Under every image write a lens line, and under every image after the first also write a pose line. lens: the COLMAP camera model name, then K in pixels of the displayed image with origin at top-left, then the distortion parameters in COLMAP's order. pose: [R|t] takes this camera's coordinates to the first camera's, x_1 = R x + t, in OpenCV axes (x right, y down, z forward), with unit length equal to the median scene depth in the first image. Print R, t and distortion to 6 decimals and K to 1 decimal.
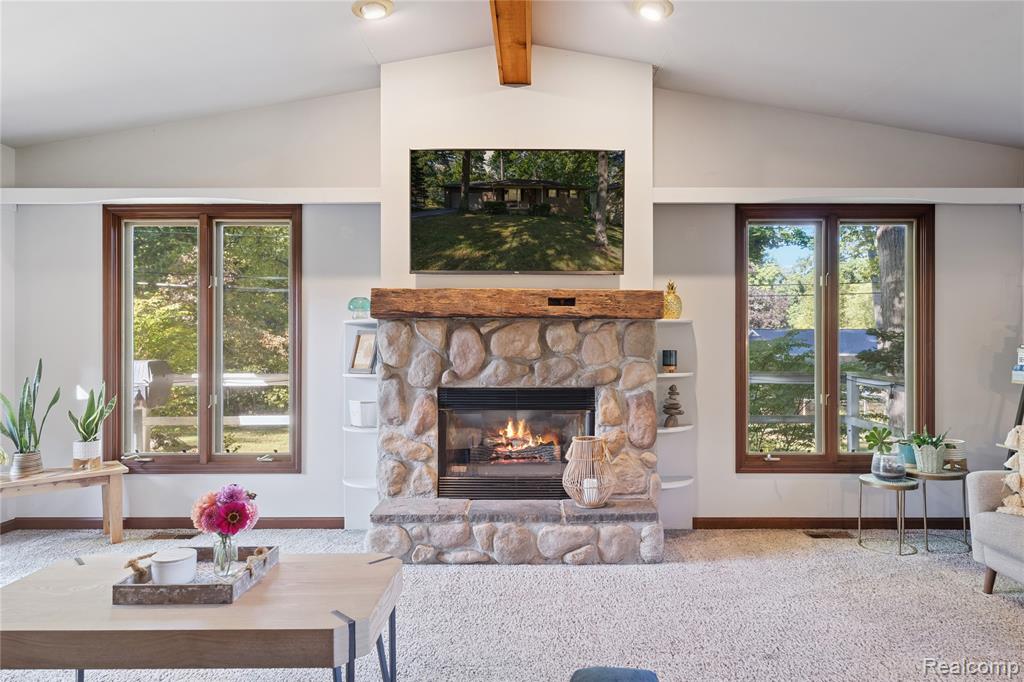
lens RADIAL K [[635.4, 0, 527.9], [0, 635.4, 340.3], [0, 0, 1]] dist [-0.005009, 0.002843]
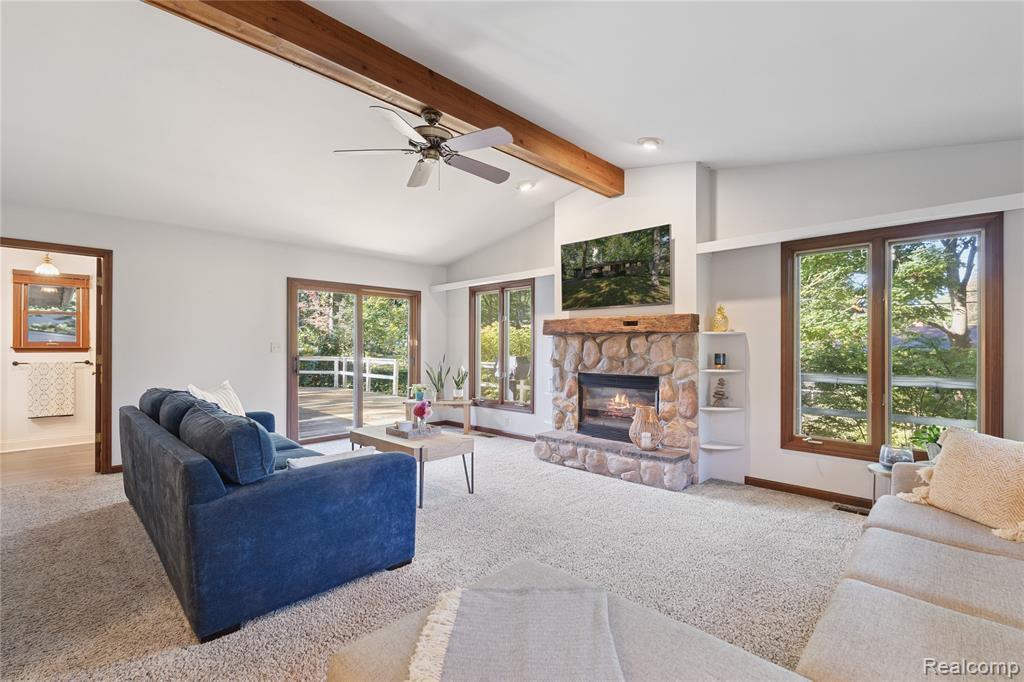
lens RADIAL K [[464.2, 0, 506.3], [0, 464.2, 338.0], [0, 0, 1]] dist [-0.004199, -0.000202]
pose [[0.699935, -0.012020, -0.714106, 0.668992], [0.002037, 0.999888, -0.014834, -0.005424], [0.714204, 0.008928, 0.699881, -0.078774]]
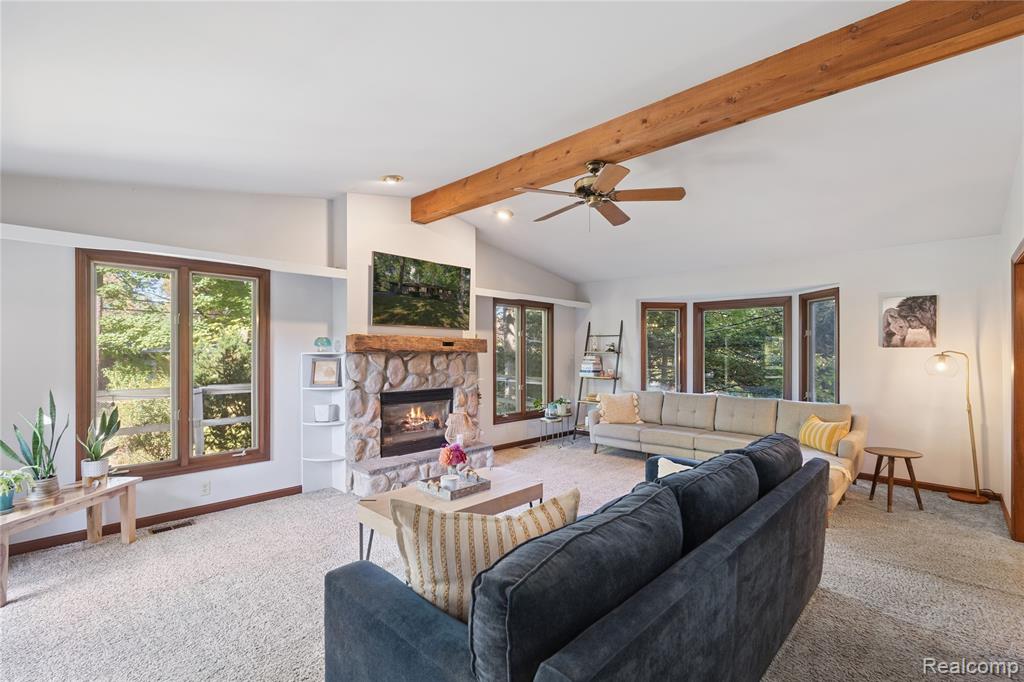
lens RADIAL K [[464.2, 0, 518.7], [0, 464.2, 352.3], [0, 0, 1]] dist [-0.004199, -0.000202]
pose [[0.685403, -0.001683, 0.728162, -0.792680], [-0.008043, 0.999919, 0.009882, -0.048912], [-0.728119, -0.012630, 0.685334, -0.112623]]
